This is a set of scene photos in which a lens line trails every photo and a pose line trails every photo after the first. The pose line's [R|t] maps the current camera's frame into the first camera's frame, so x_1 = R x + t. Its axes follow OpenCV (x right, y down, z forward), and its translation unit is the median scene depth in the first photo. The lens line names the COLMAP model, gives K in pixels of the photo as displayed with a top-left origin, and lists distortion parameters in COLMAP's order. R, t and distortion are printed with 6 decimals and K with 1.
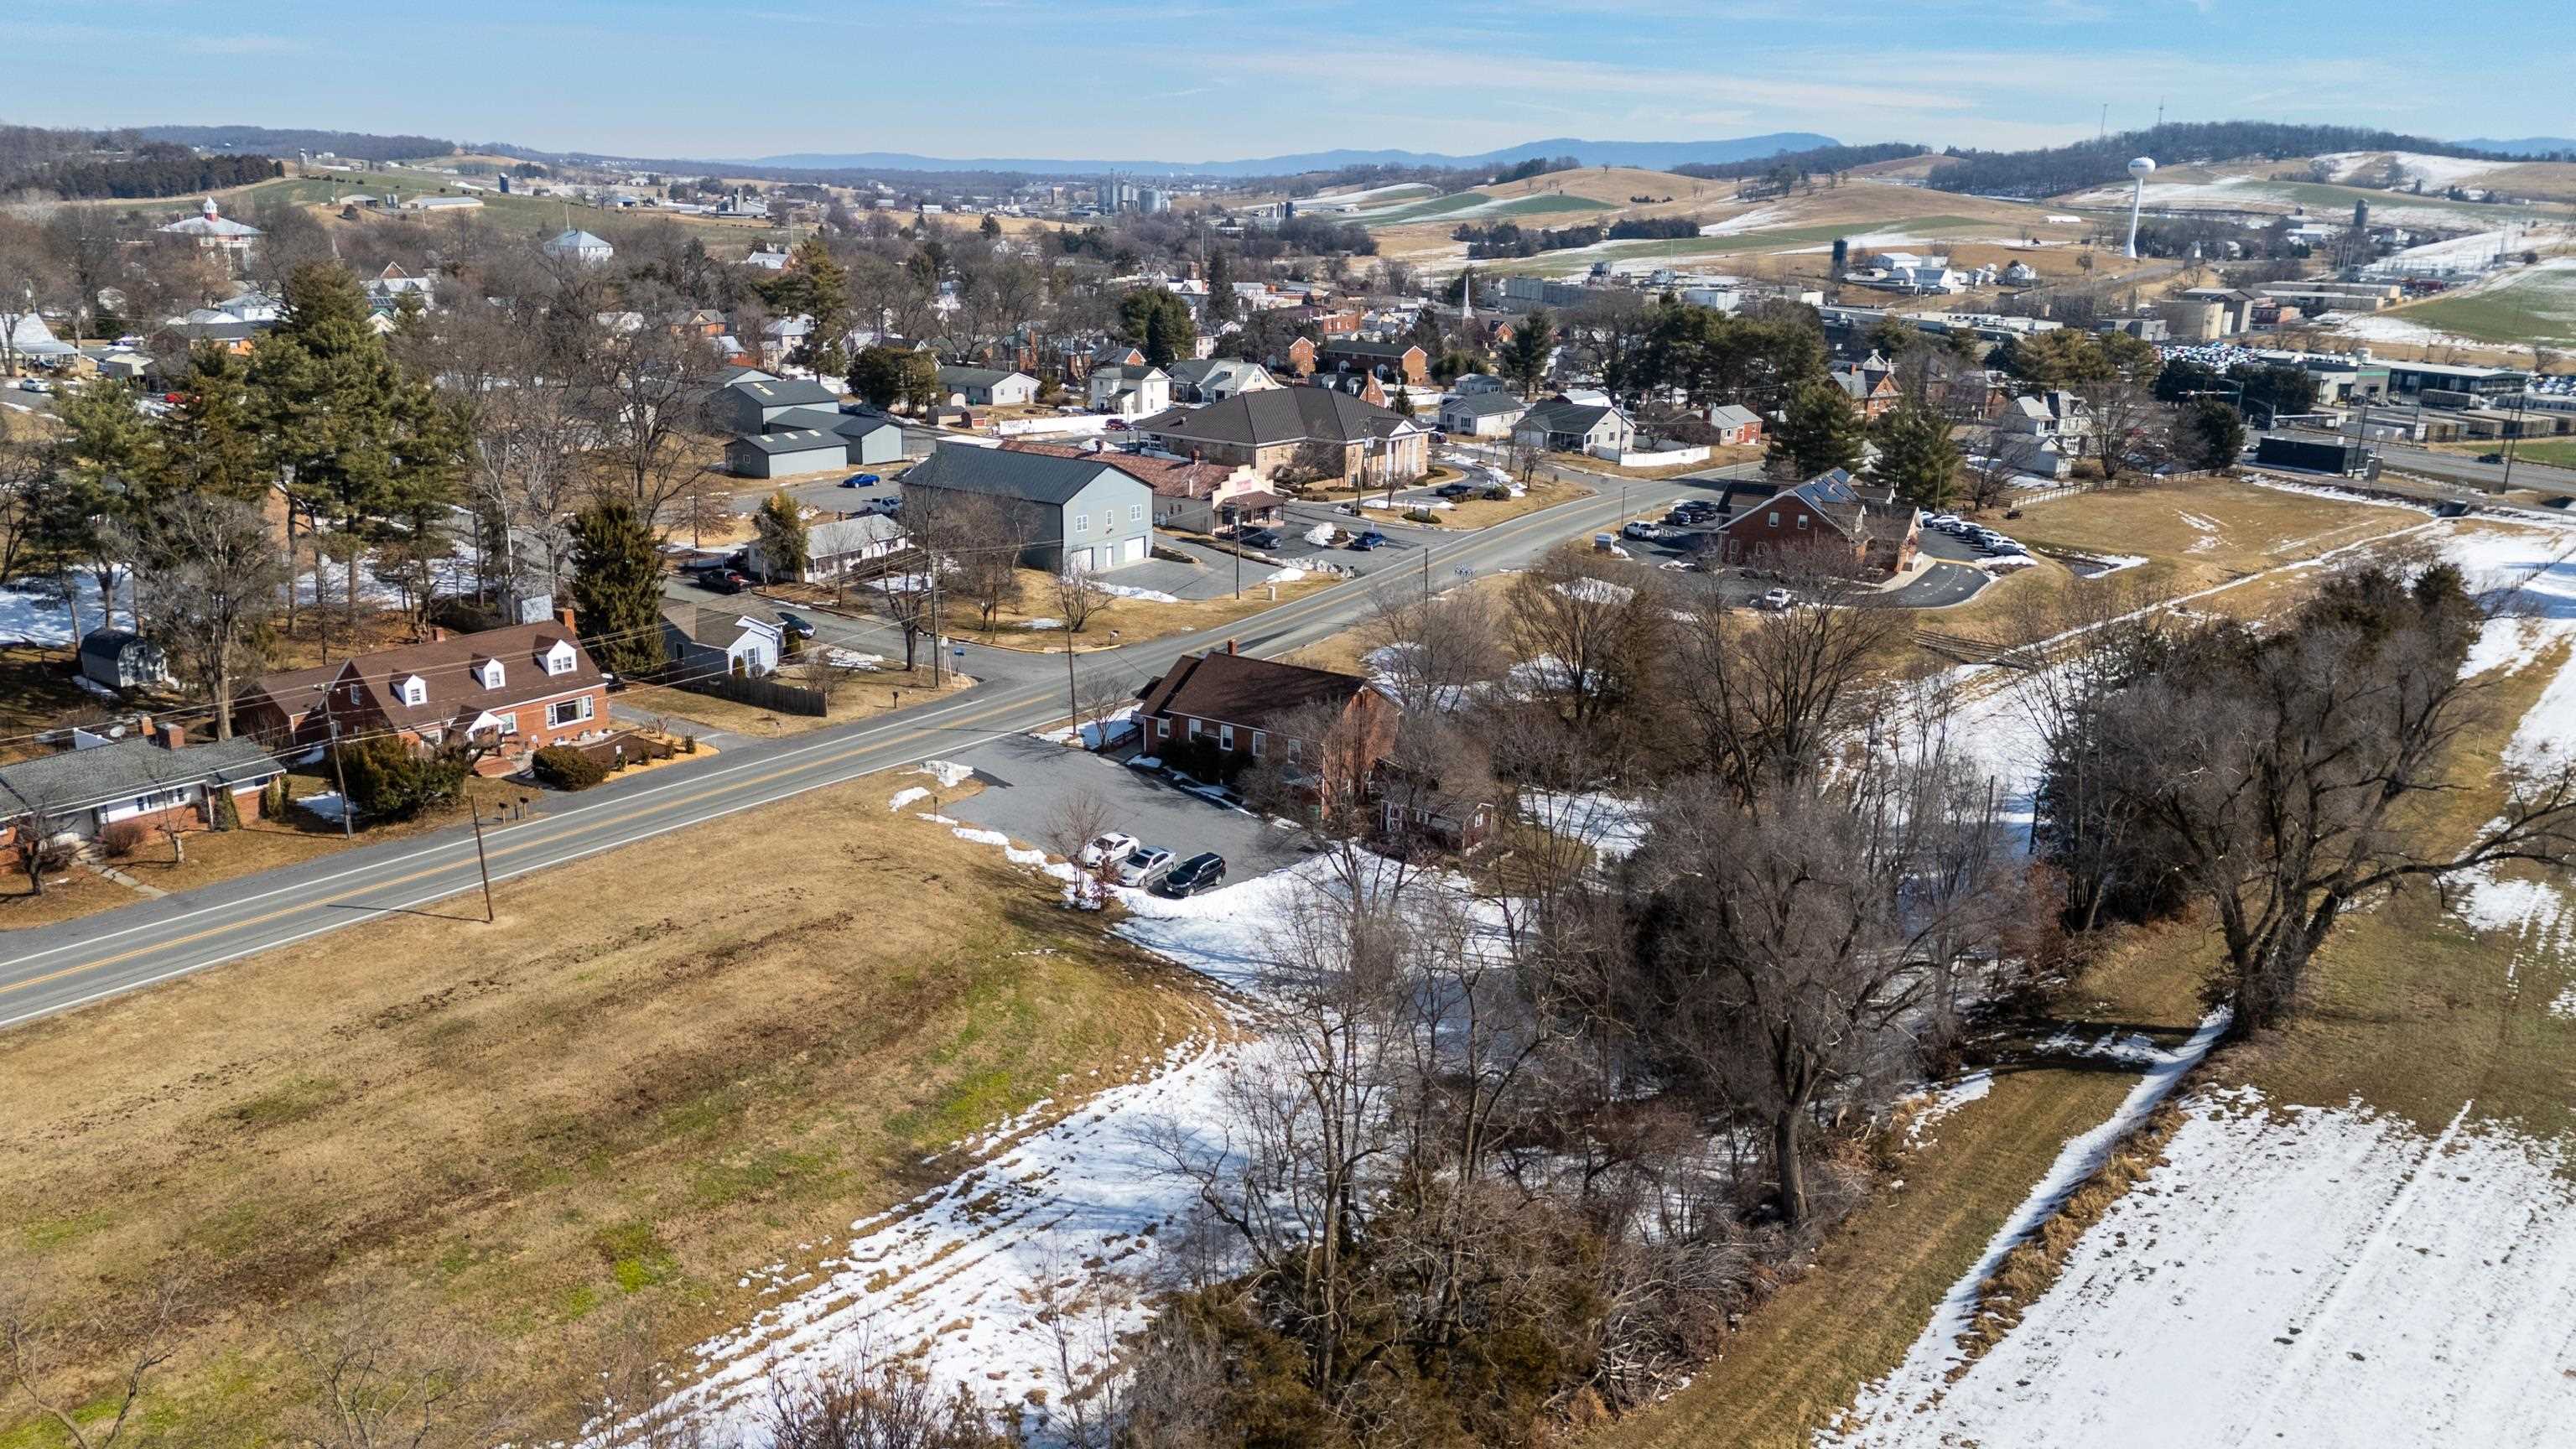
lens RADIAL K [[1917.3, 0, 1261.5], [0, 1917.3, 708.1], [0, 0, 1]] dist [0.079082, -0.074408]
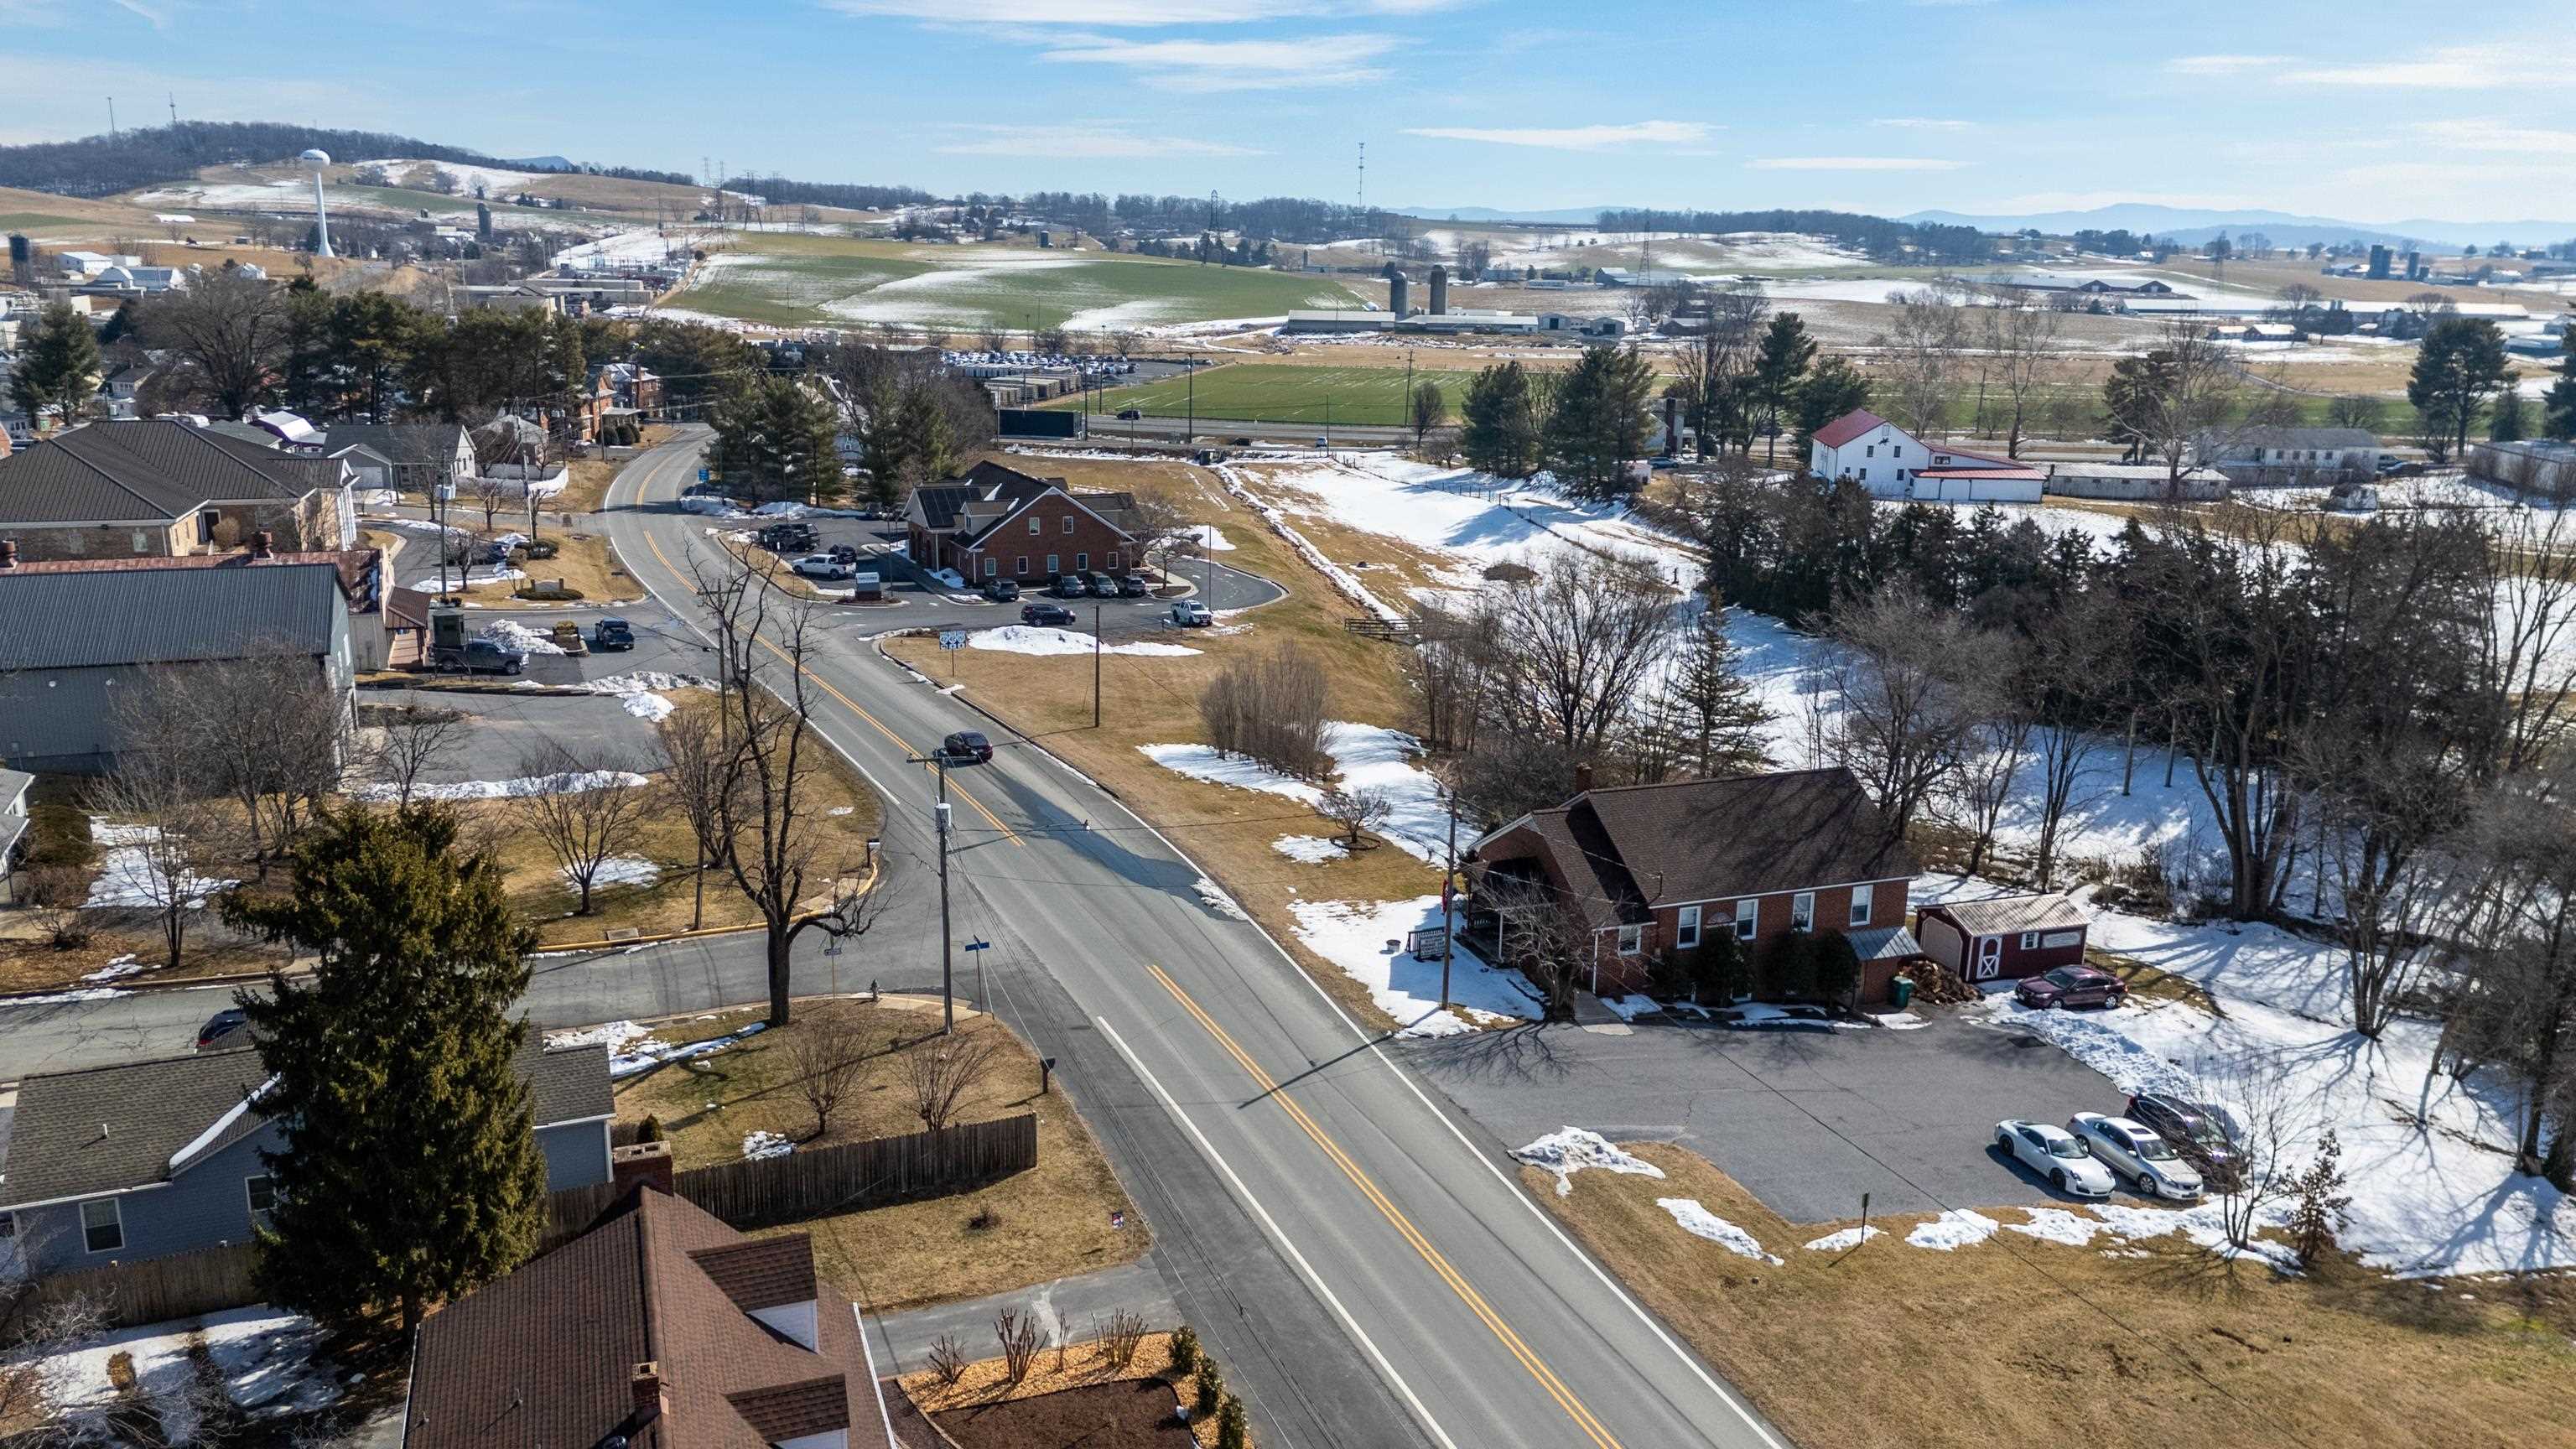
lens RADIAL K [[1917.3, 0, 1275.6], [0, 1917.3, 742.3], [0, 0, 1]] dist [0.079082, -0.074408]
pose [[0.574311, -0.215603, 0.789736, -0.235853], [0.208026, 0.971465, 0.113936, -0.057177], [-0.791766, 0.098851, 0.602773, 0.316160]]
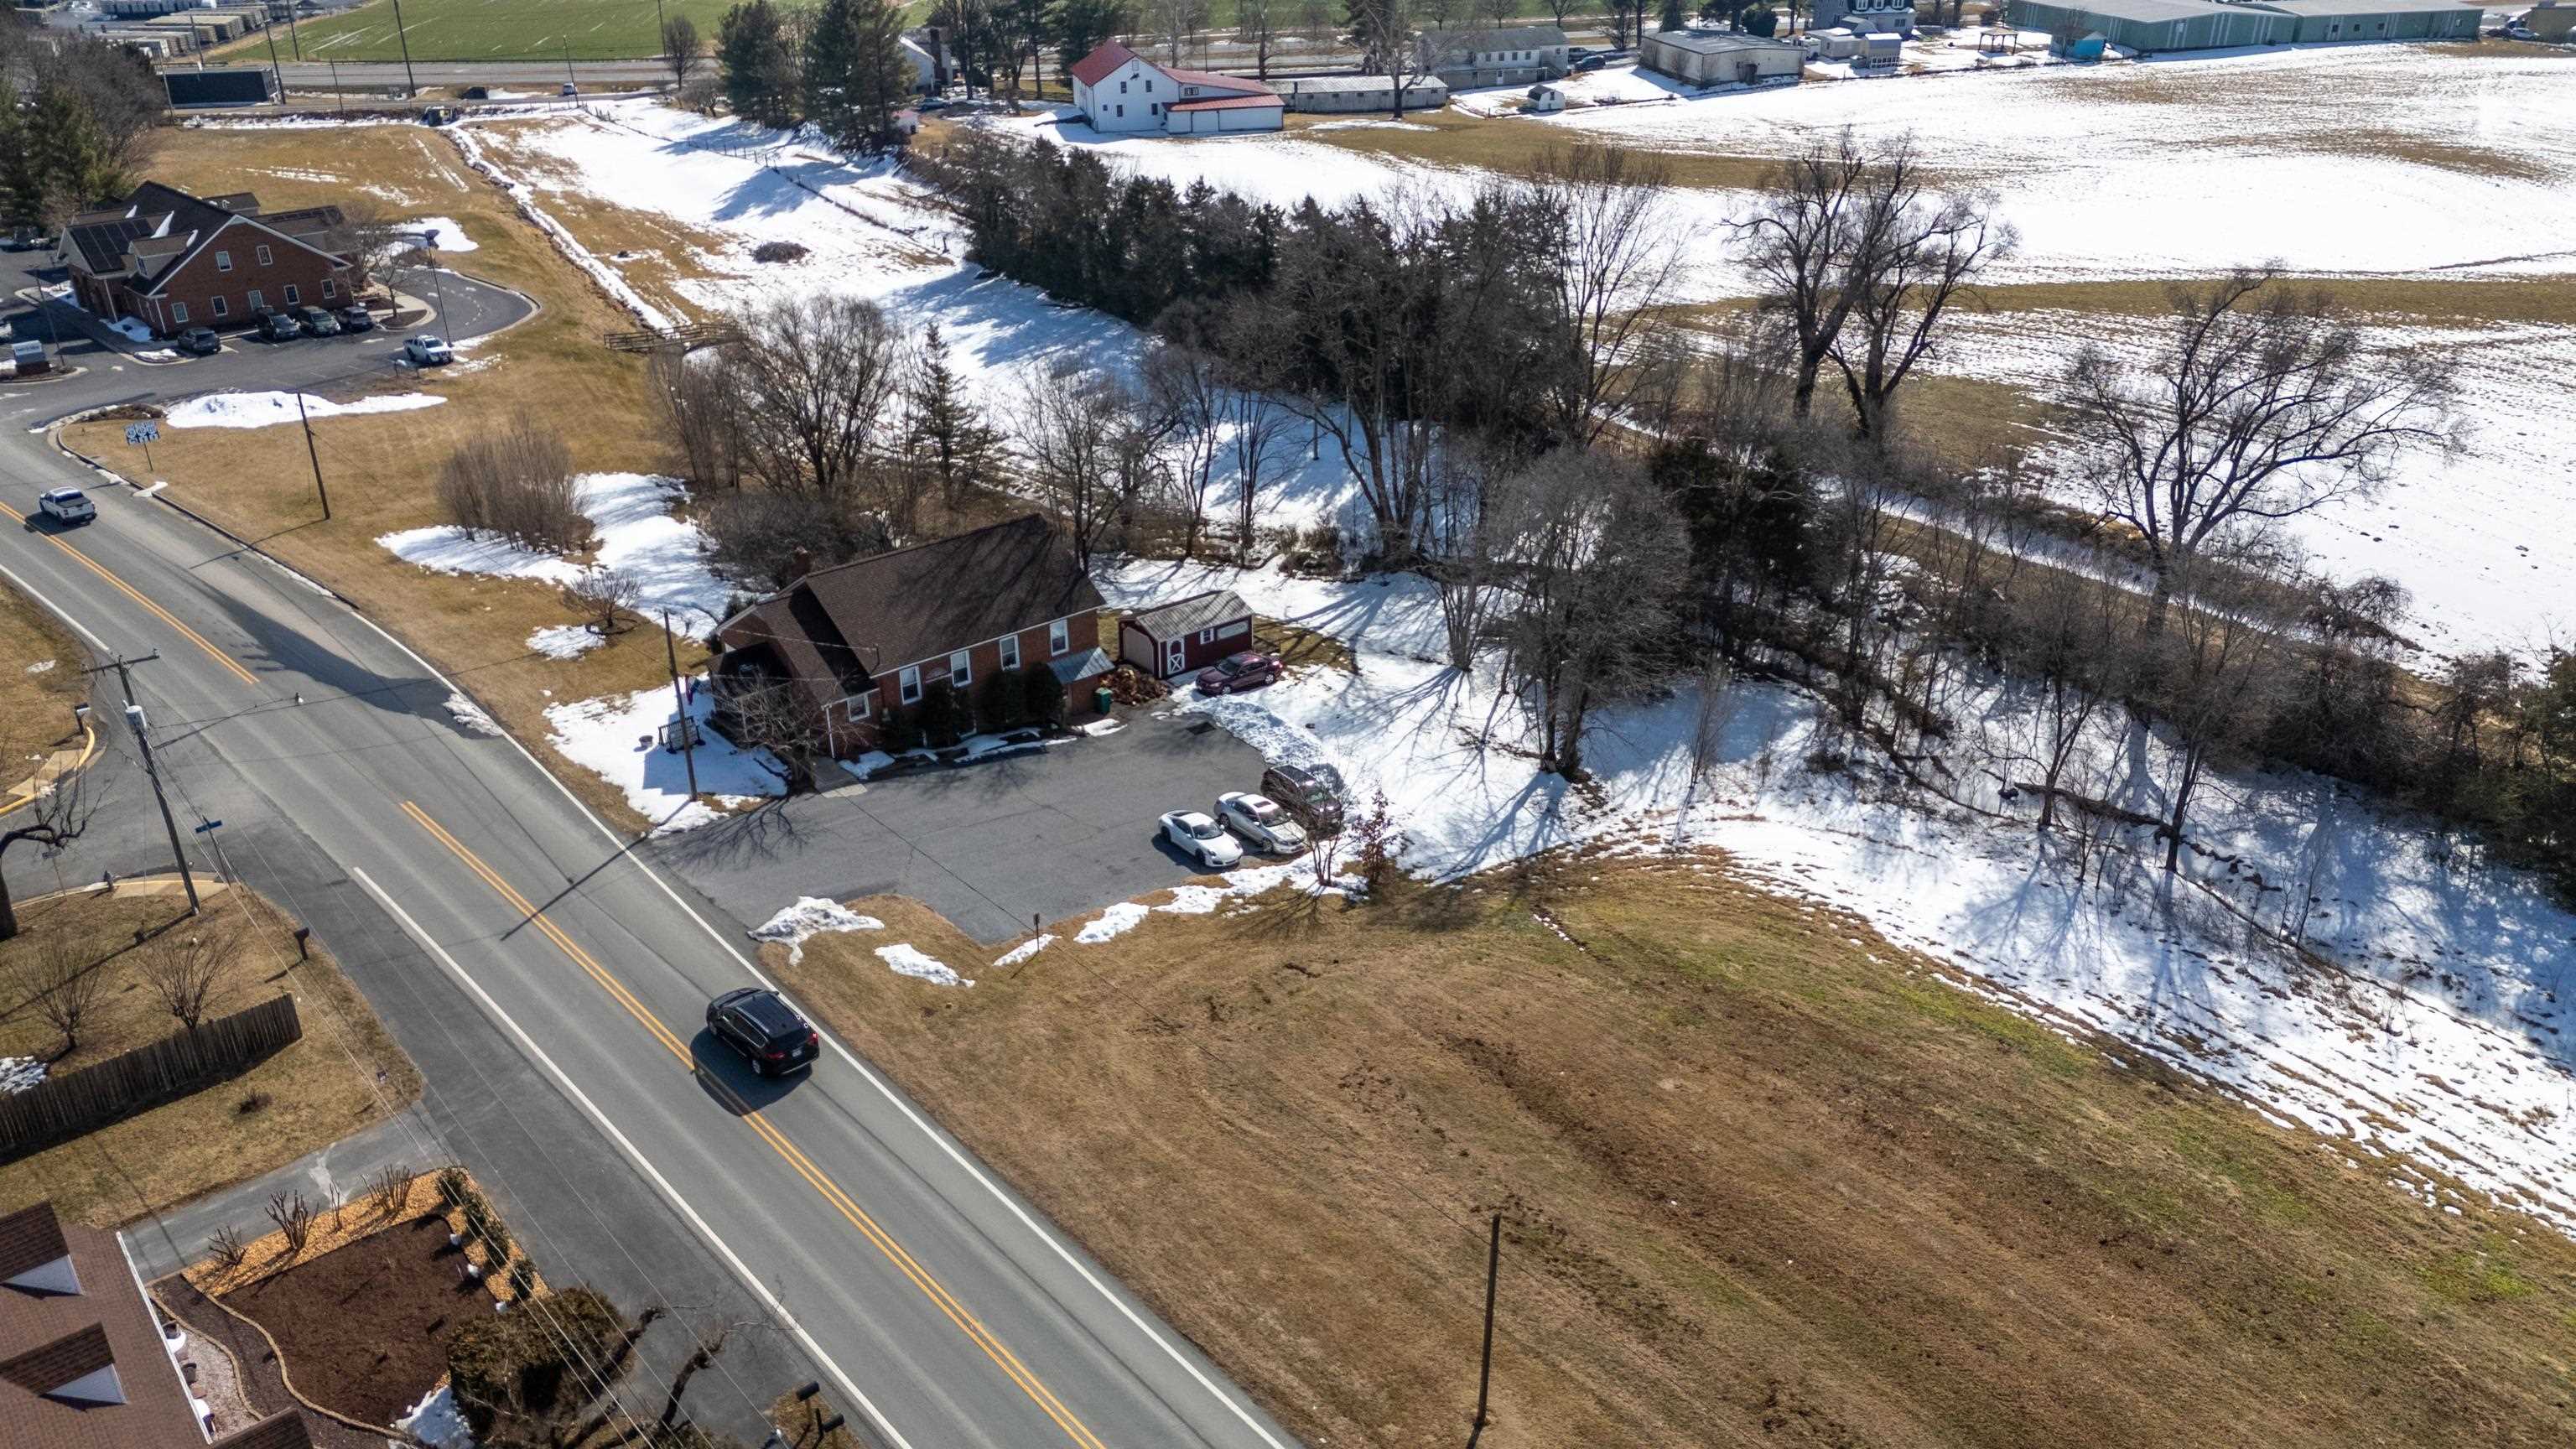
lens RADIAL K [[1917.3, 0, 1301.0], [0, 1917.3, 748.0], [0, 0, 1]] dist [0.079082, -0.074408]
pose [[0.256793, -0.451858, 0.854331, -0.246808], [0.263057, 0.883278, 0.388099, -0.081603], [-0.929978, 0.125077, 0.345684, 0.275028]]
